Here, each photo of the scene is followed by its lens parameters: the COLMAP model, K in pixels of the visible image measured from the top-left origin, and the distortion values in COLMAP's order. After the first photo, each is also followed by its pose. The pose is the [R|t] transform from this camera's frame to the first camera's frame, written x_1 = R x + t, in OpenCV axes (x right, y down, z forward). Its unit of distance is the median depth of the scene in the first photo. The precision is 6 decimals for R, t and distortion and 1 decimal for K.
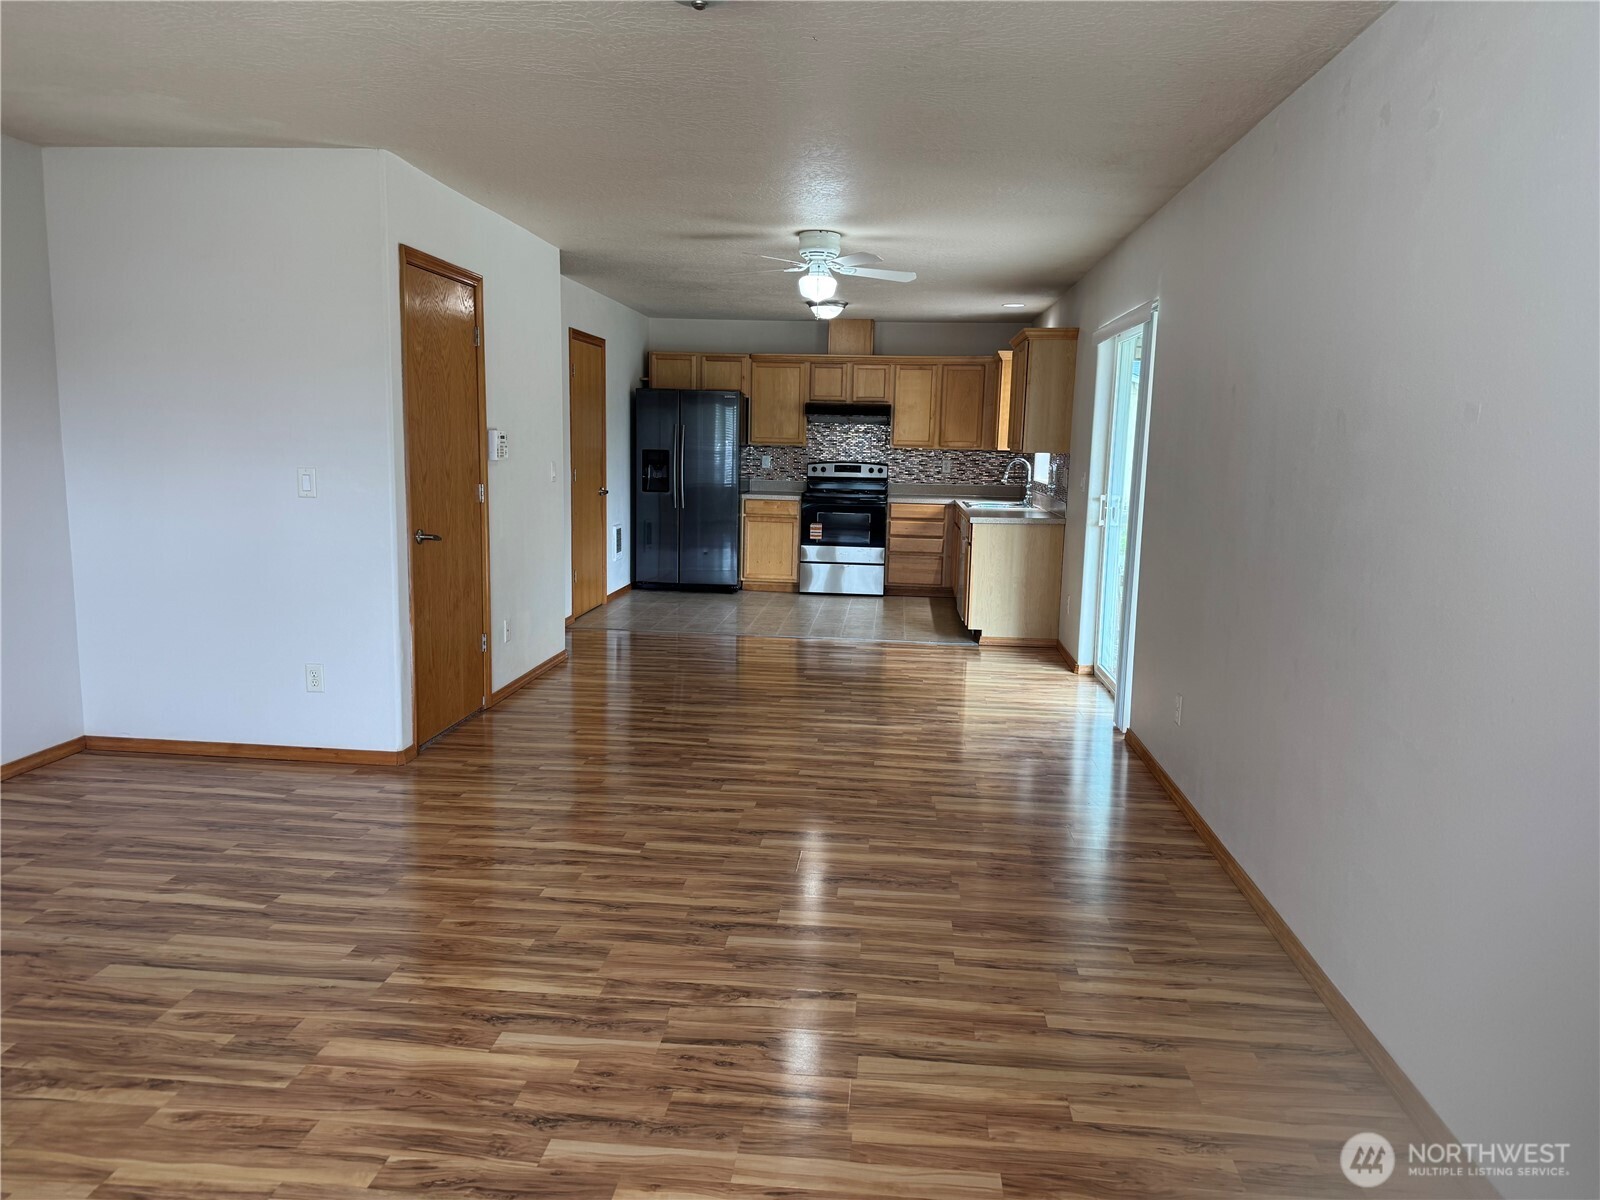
lens RADIAL K [[1117.0, 0, 800.0], [0, 1117.0, 600.0], [0, 0, 1]] dist [0.104549, -0.133070]
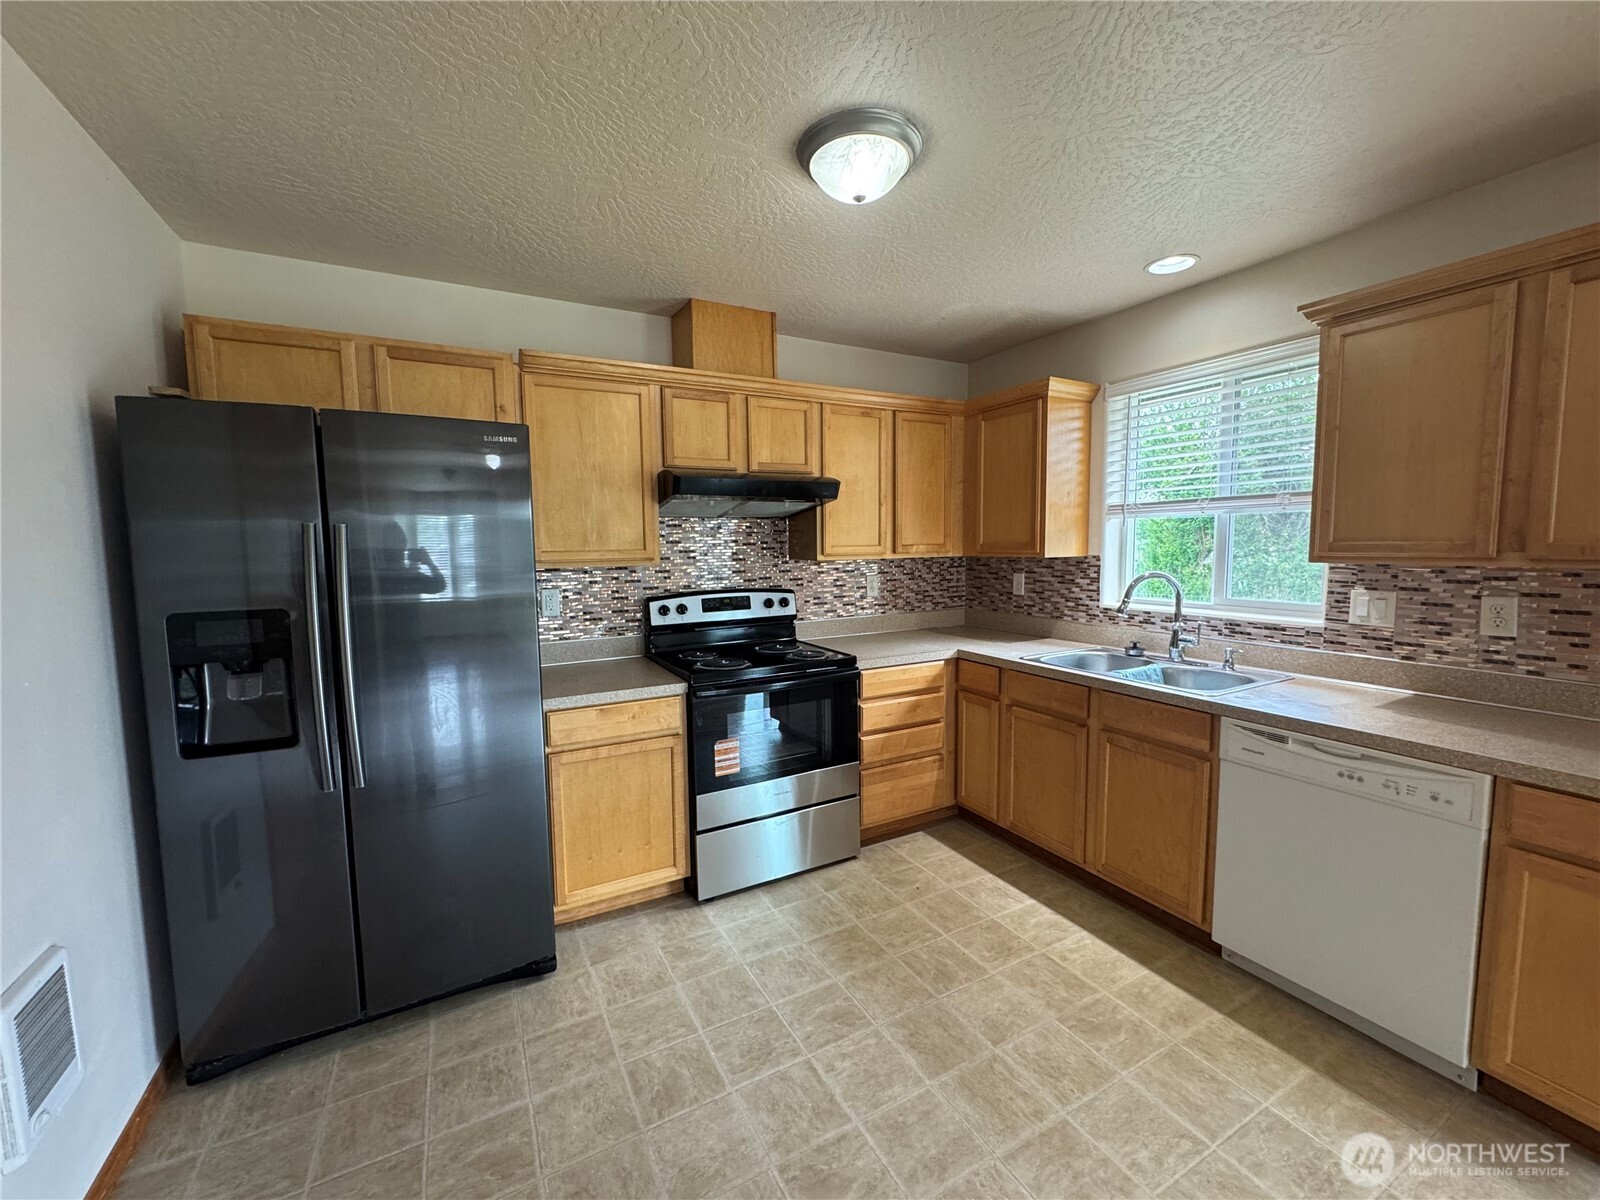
lens RADIAL K [[640.1, 0, 800.0], [0, 640.1, 600.0], [0, 0, 1]] dist [0.001787, -0.000182]
pose [[0.835152, -0.083543, 0.543637, -0.092001], [0.112655, 0.993425, -0.020400, -0.112024], [-0.538358, 0.078281, 0.839072, 0.751952]]
